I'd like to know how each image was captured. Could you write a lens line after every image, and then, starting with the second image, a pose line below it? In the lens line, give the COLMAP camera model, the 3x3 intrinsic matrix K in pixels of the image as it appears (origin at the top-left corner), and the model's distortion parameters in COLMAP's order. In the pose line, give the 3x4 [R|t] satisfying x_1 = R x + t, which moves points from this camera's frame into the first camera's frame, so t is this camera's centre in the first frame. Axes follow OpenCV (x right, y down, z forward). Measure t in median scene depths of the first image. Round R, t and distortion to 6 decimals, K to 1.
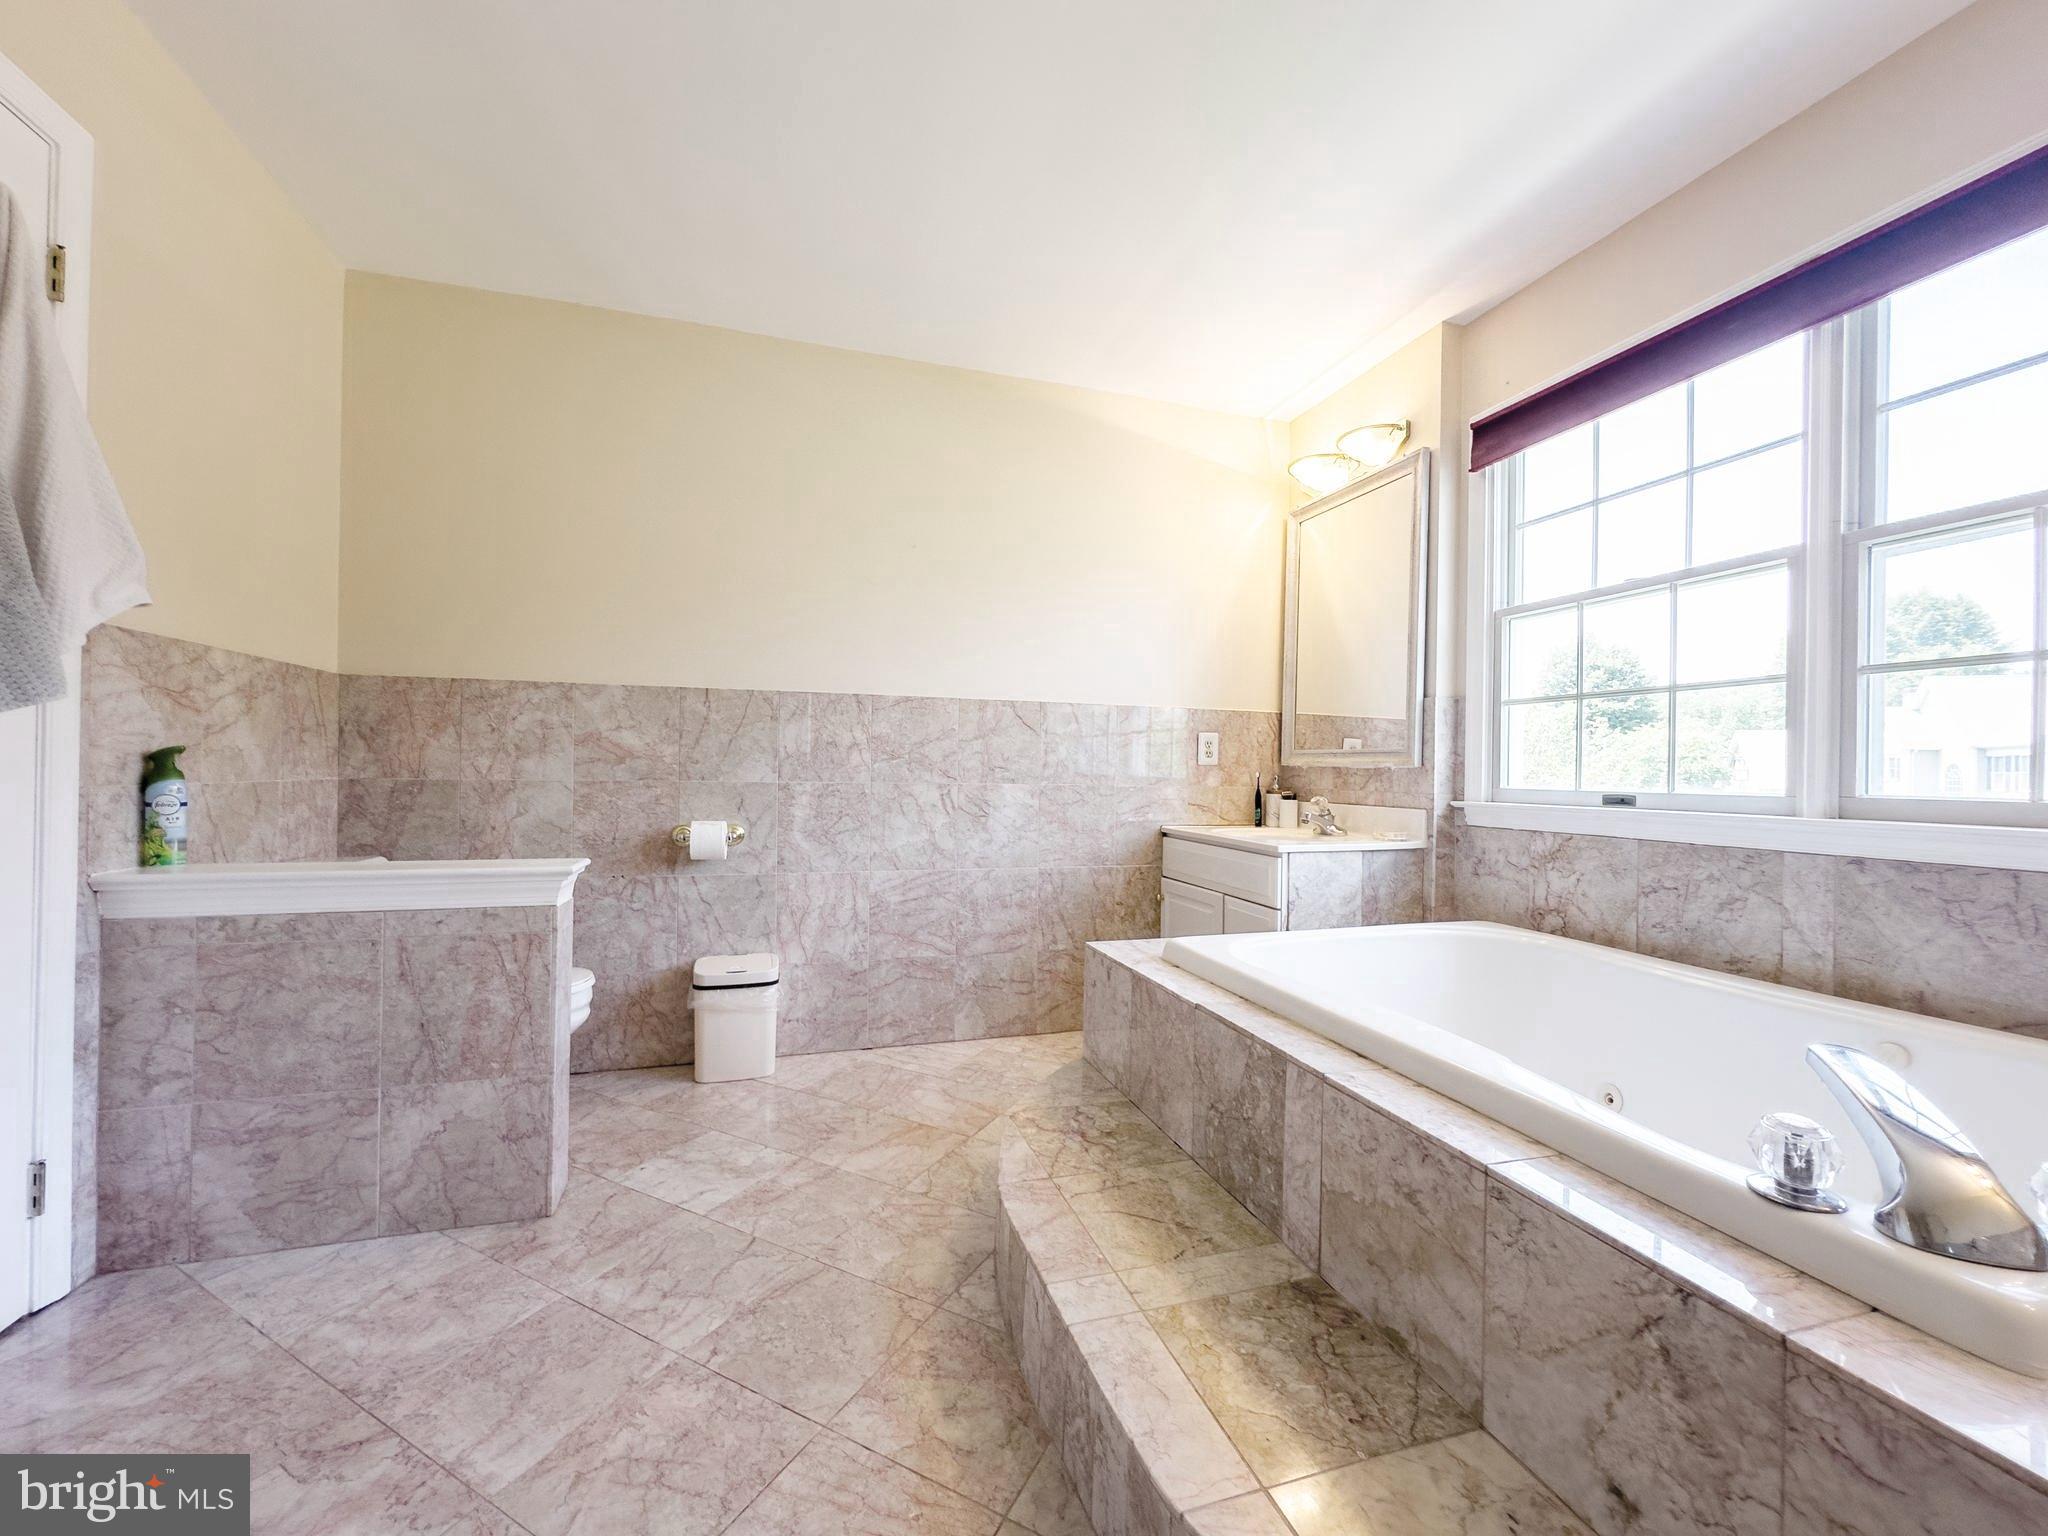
lens RADIAL K [[819.6, 0, 1026.1], [0, 819.6, 767.8], [0, 0, 1]] dist [-0.001372, 0.000167]
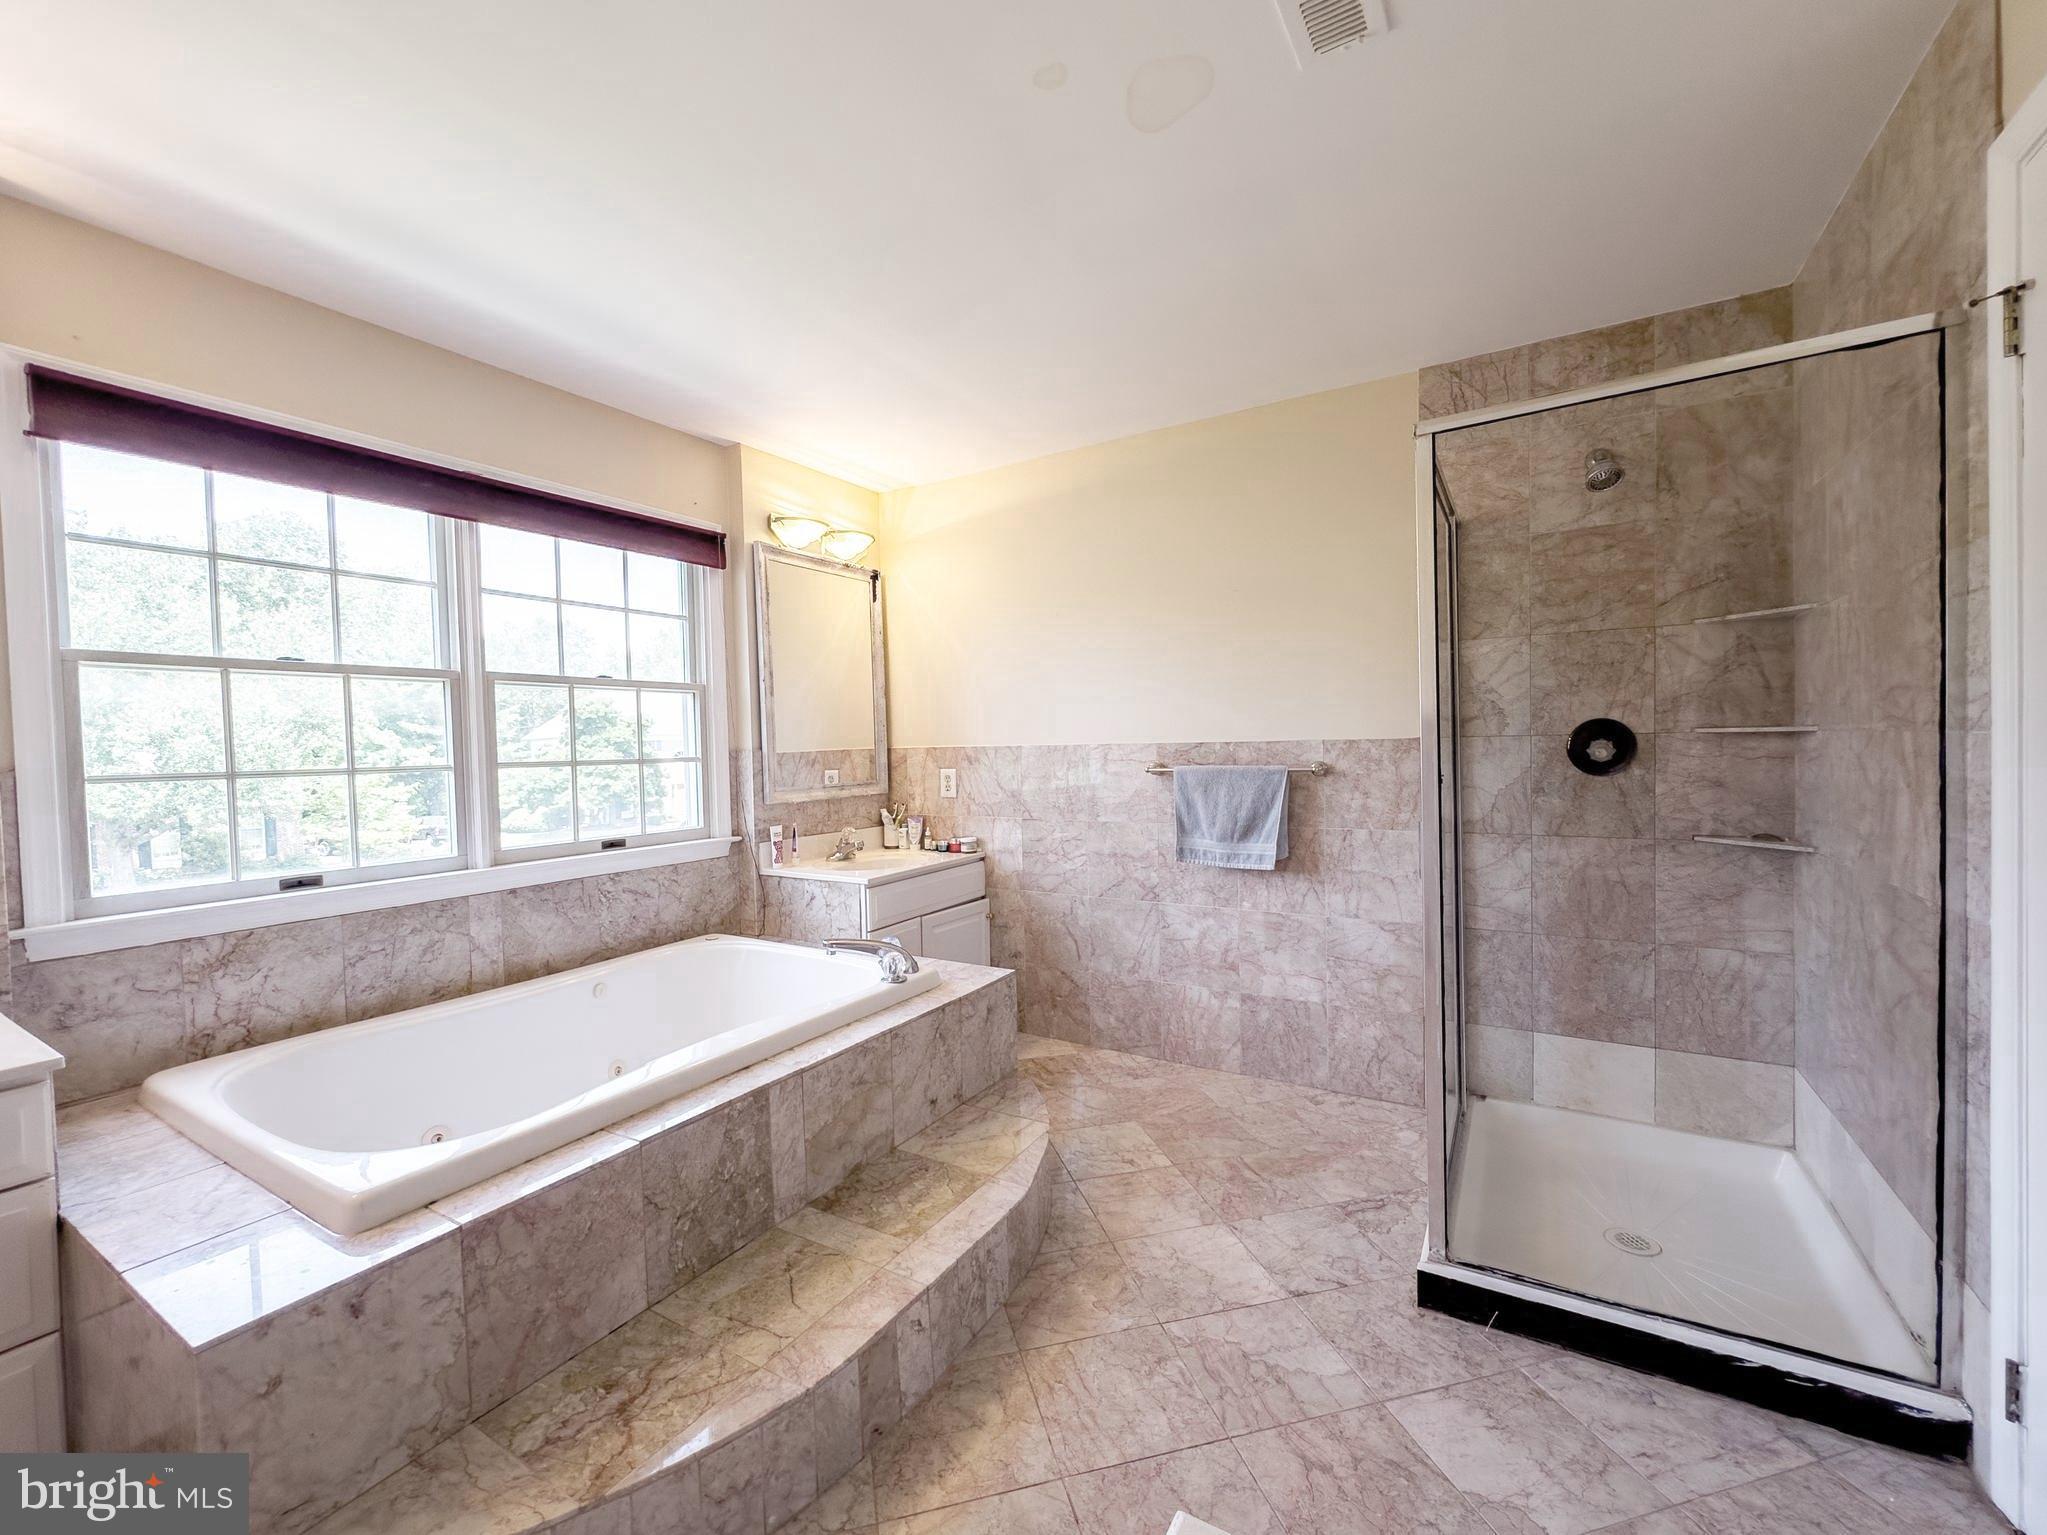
lens RADIAL K [[841.0, 0, 1023.5], [0, 841.0, 767.5], [0, 0, 1]] dist [-0.000554, 0.000268]
pose [[-0.658946, -0.018982, 0.751951, -0.753401], [0.012942, 0.999247, 0.036566, -0.154667], [-0.752079, 0.033827, -0.658204, 1.252350]]
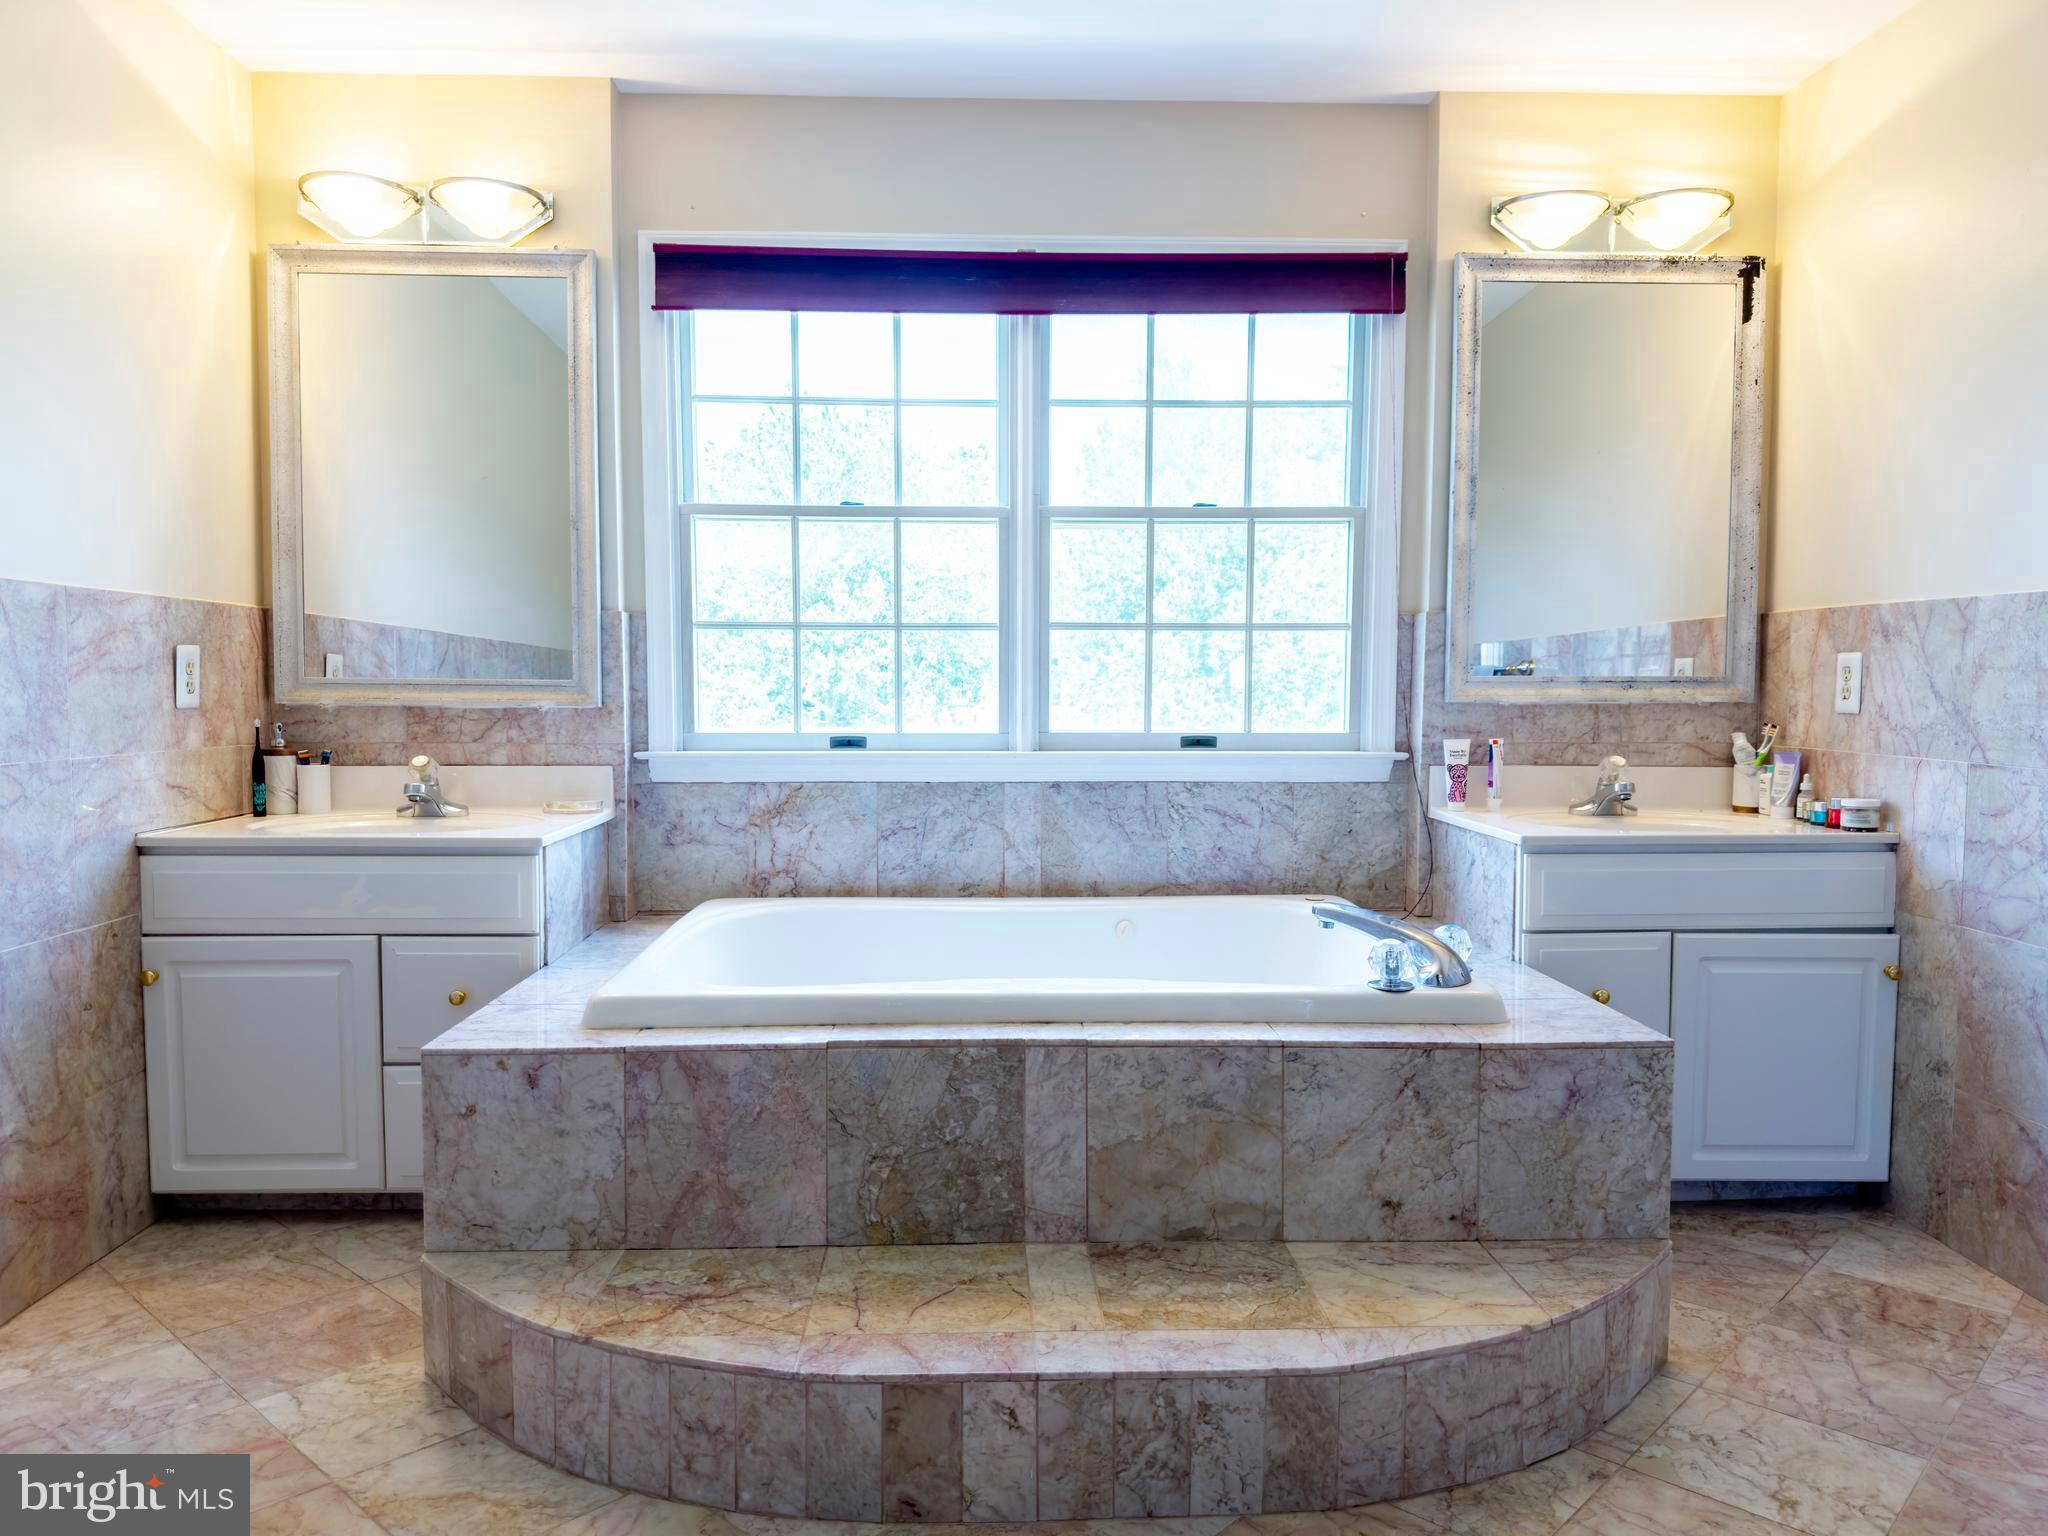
lens RADIAL K [[1431.8, 0, 1024.0], [0, 1431.8, 768.0], [0, 0, 1]] dist [0.147868, -0.219878]
pose [[0.265499, -0.069515, 0.961602, -0.990509], [-0.001399, 0.997368, 0.072487, -0.062047], [-0.964110, -0.020590, 0.264703, 0.464210]]
